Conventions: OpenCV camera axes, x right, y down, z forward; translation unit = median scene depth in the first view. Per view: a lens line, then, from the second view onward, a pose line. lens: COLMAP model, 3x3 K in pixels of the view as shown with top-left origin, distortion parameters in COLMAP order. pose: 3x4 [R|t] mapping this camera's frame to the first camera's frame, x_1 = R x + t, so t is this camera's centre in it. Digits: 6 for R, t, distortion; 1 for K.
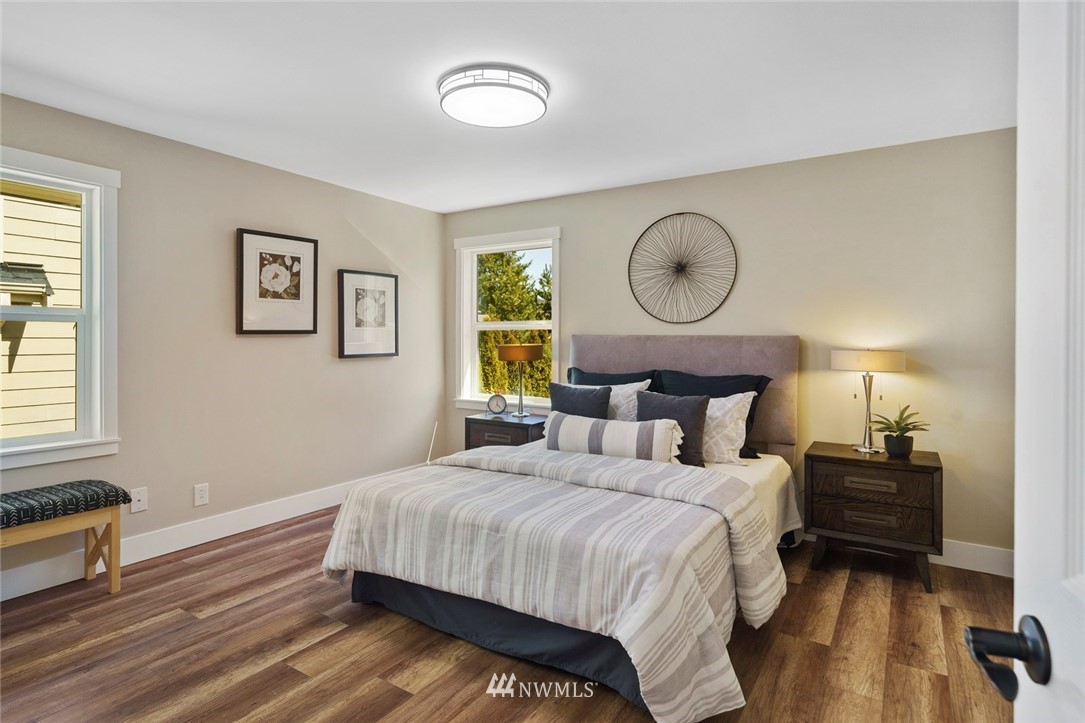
lens RADIAL K [[579.8, 0, 540.3], [0, 579.8, 351.2], [0, 0, 1]] dist [0.000504, 0.000357]
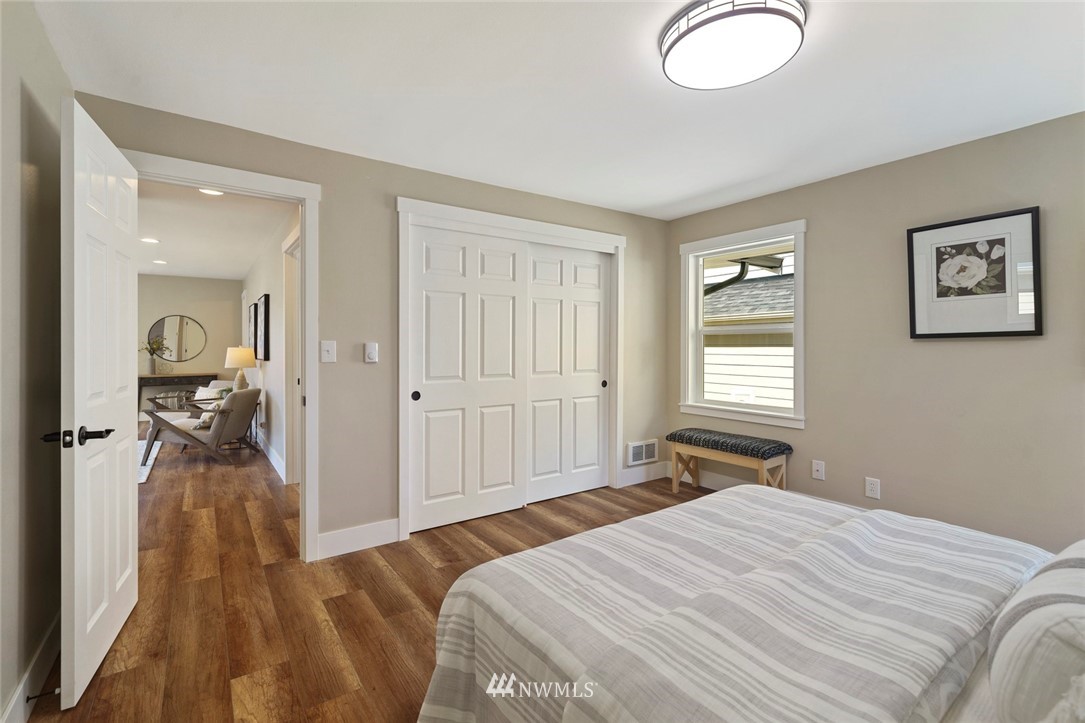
lens RADIAL K [[491.0, 0, 537.6], [0, 491.0, 353.3], [0, 0, 1]] dist [0.001348, -0.000041]
pose [[-0.382984, 0.009868, -0.923702, 0.459346], [-0.019742, 0.999627, 0.018864, -0.007517], [0.923544, 0.025461, -0.382646, 0.710350]]
